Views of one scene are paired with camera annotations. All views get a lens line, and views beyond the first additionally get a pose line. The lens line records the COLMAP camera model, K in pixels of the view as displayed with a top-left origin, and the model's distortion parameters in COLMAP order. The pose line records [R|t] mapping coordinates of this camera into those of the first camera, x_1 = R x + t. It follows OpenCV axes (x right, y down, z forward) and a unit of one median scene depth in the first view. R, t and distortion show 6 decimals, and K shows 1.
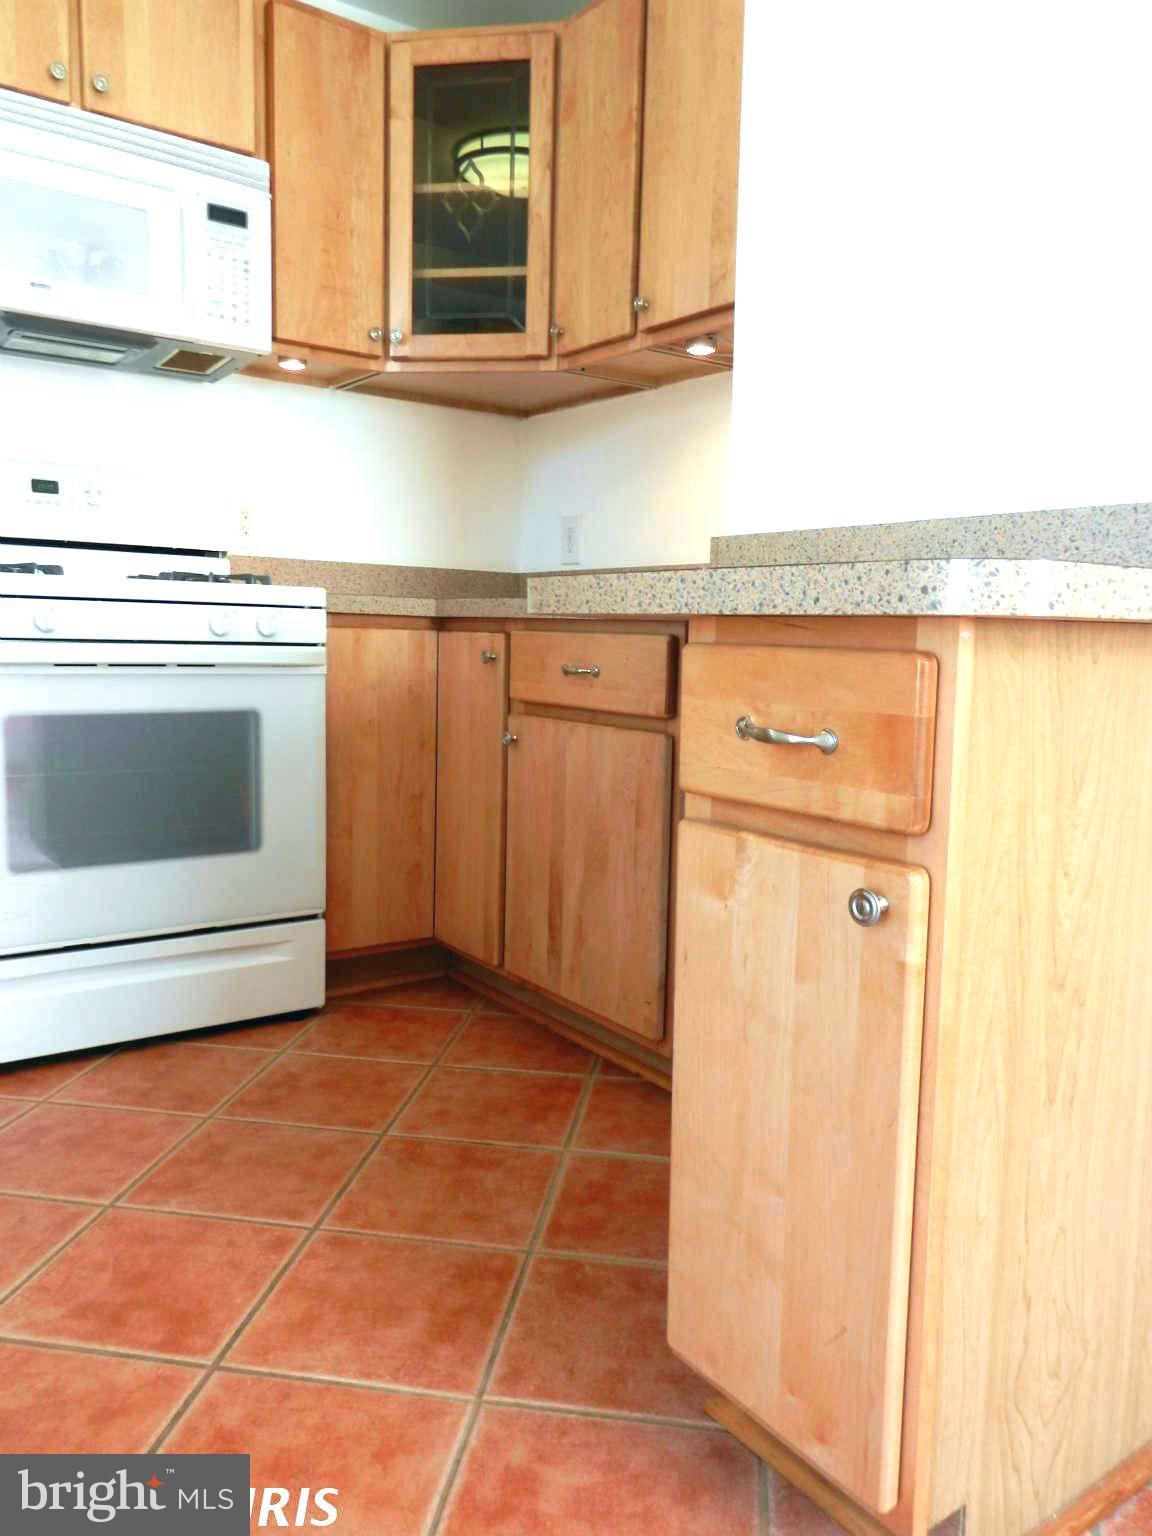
lens RADIAL K [[1158.8, 0, 571.9], [0, 1158.8, 758.8], [0, 0, 1]] dist [0.015015, -0.007517]
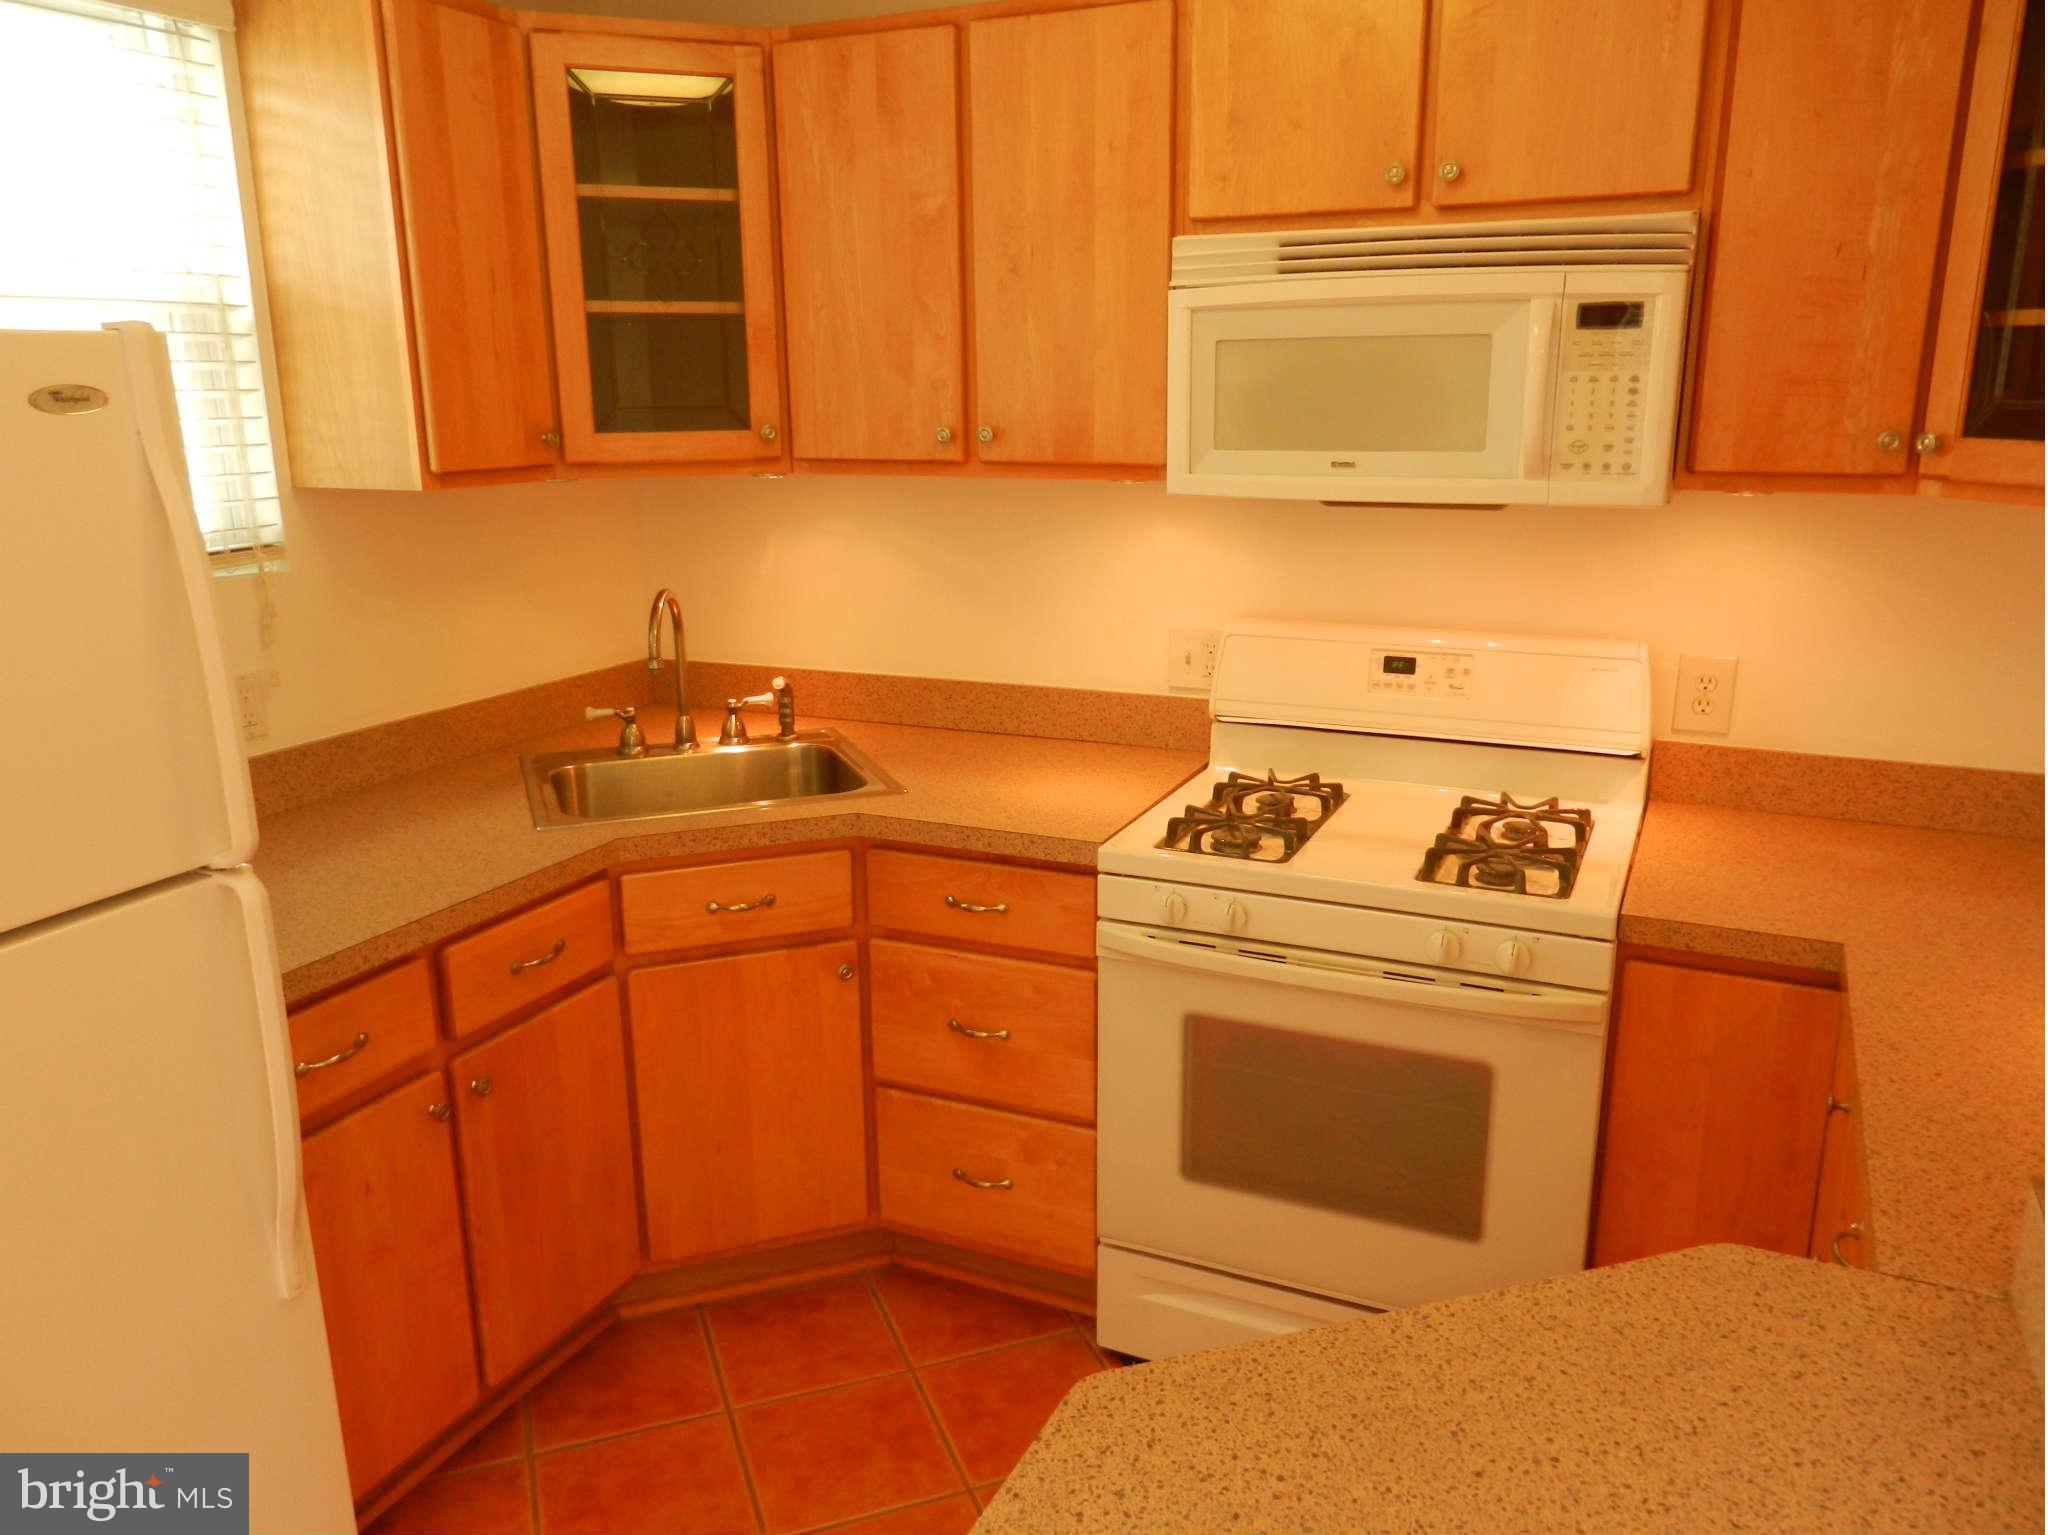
lens RADIAL K [[1545.0, 0, 1018.3], [0, 1545.0, 767.3], [0, 0, 1]] dist [0.015015, -0.007517]
pose [[0.484213, 0.194410, -0.853078, 0.334627], [-0.065597, 0.980324, 0.186175, -0.346951], [0.872488, -0.034189, 0.487438, 0.259834]]
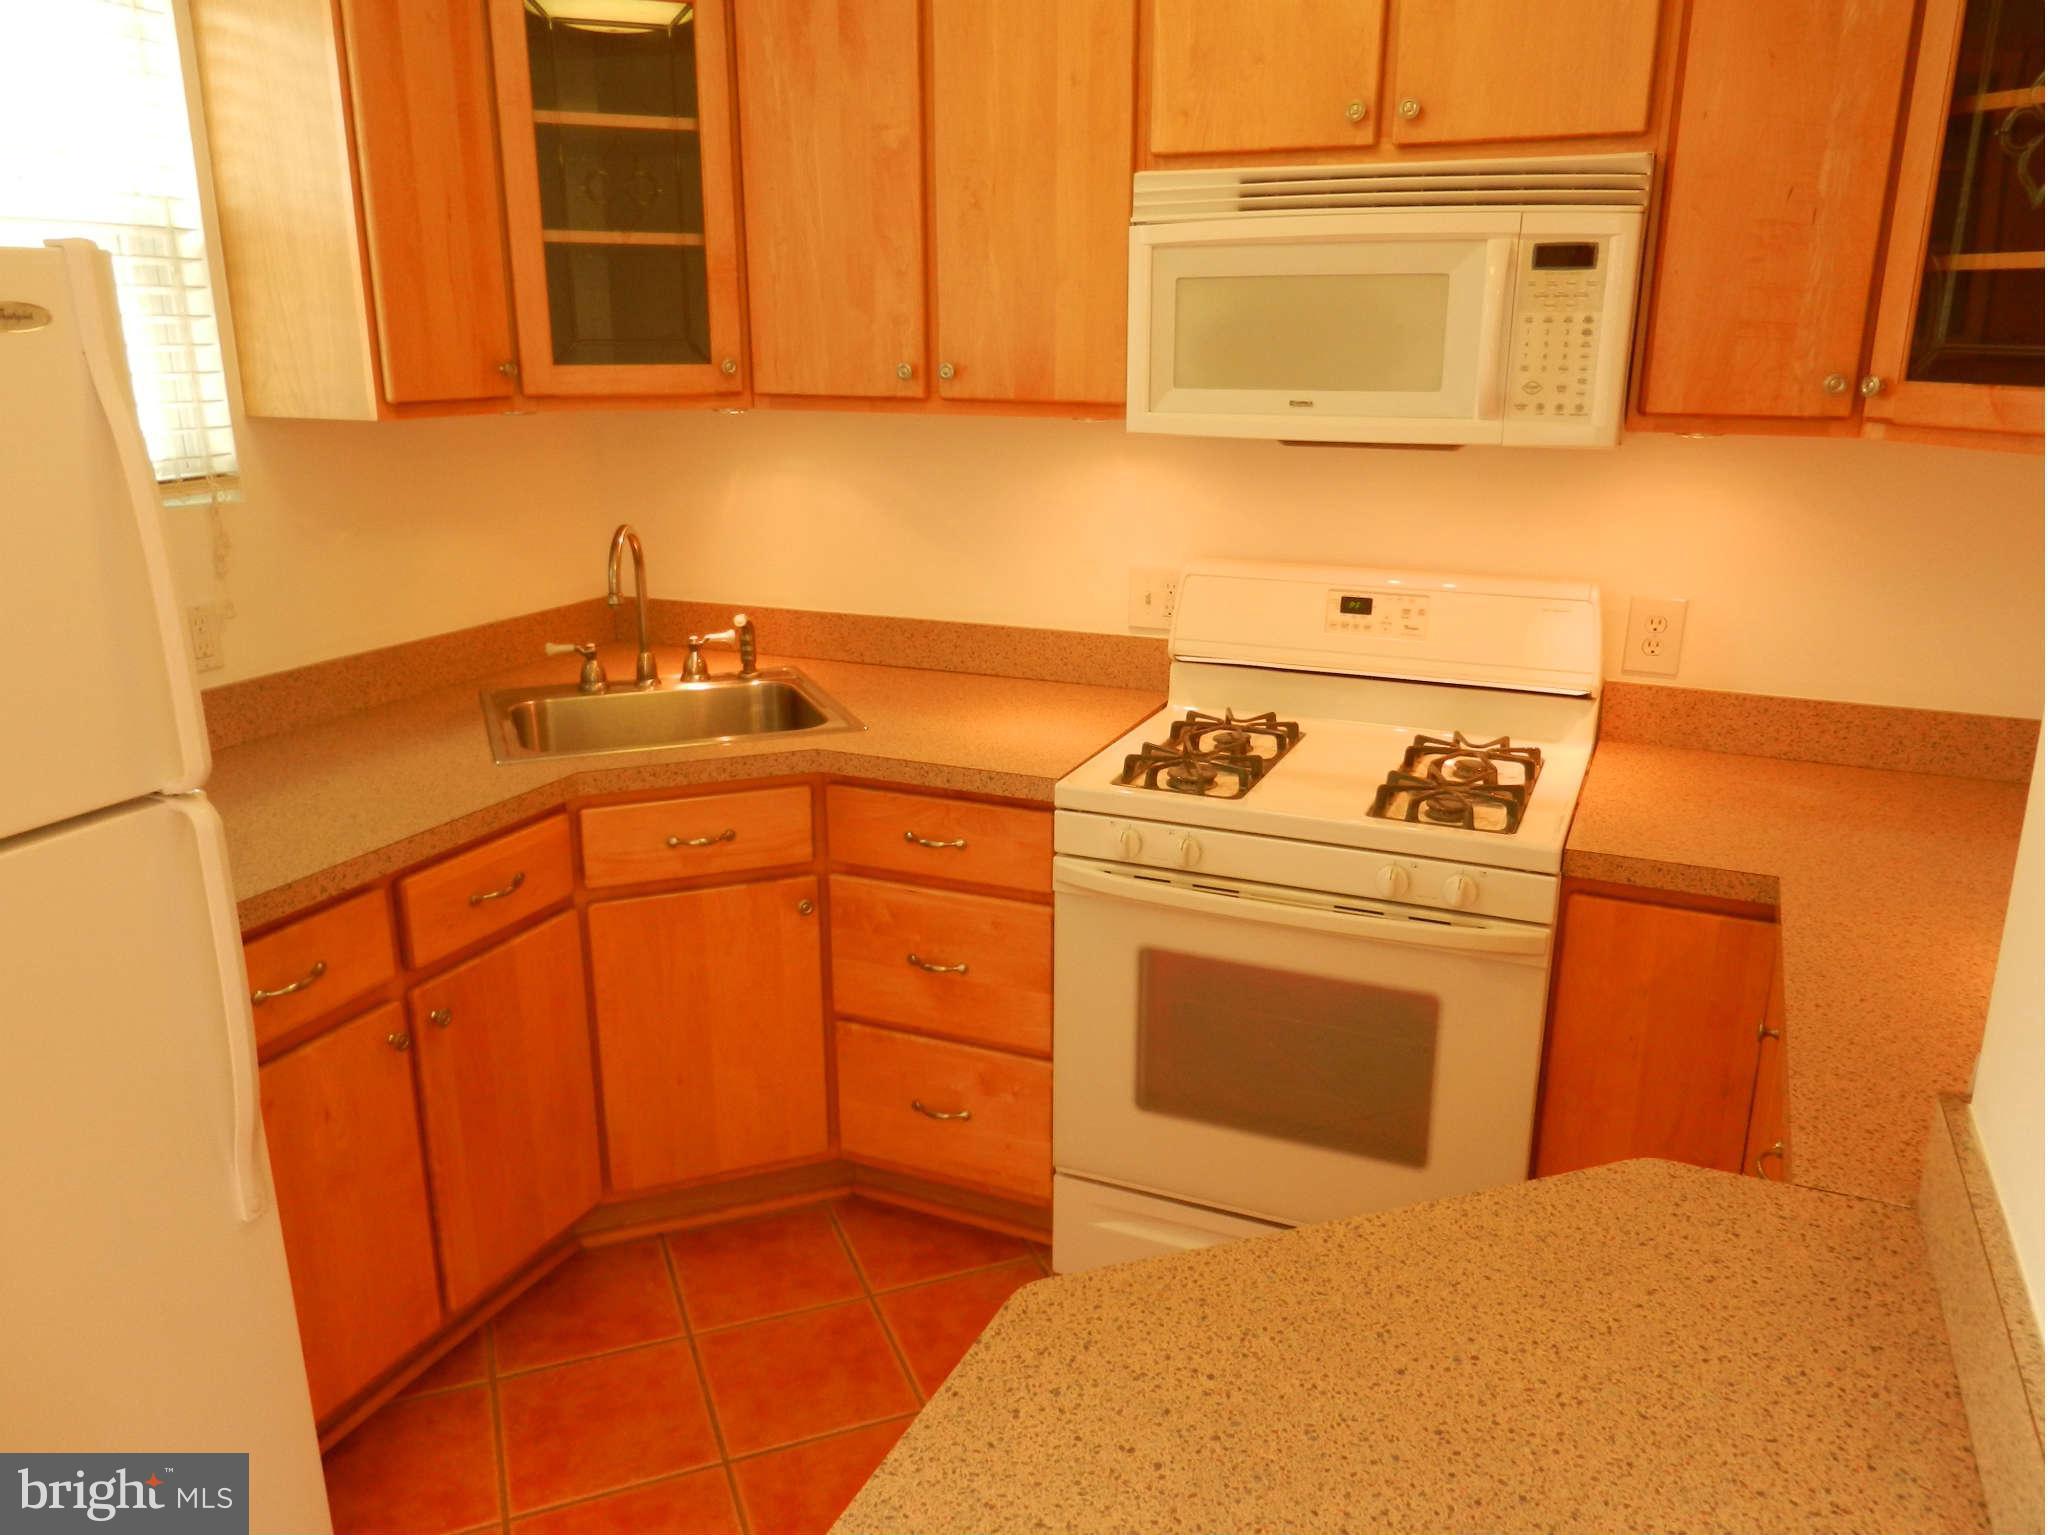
lens RADIAL K [[1545.0, 0, 1024.5], [0, 1545.0, 767.6], [0, 0, 1]] dist [0.015015, -0.007517]
pose [[0.500592, 0.223552, -0.836320, 0.348187], [-0.075156, 0.973657, 0.215277, -0.339448], [0.862415, -0.044911, 0.504206, 0.264135]]
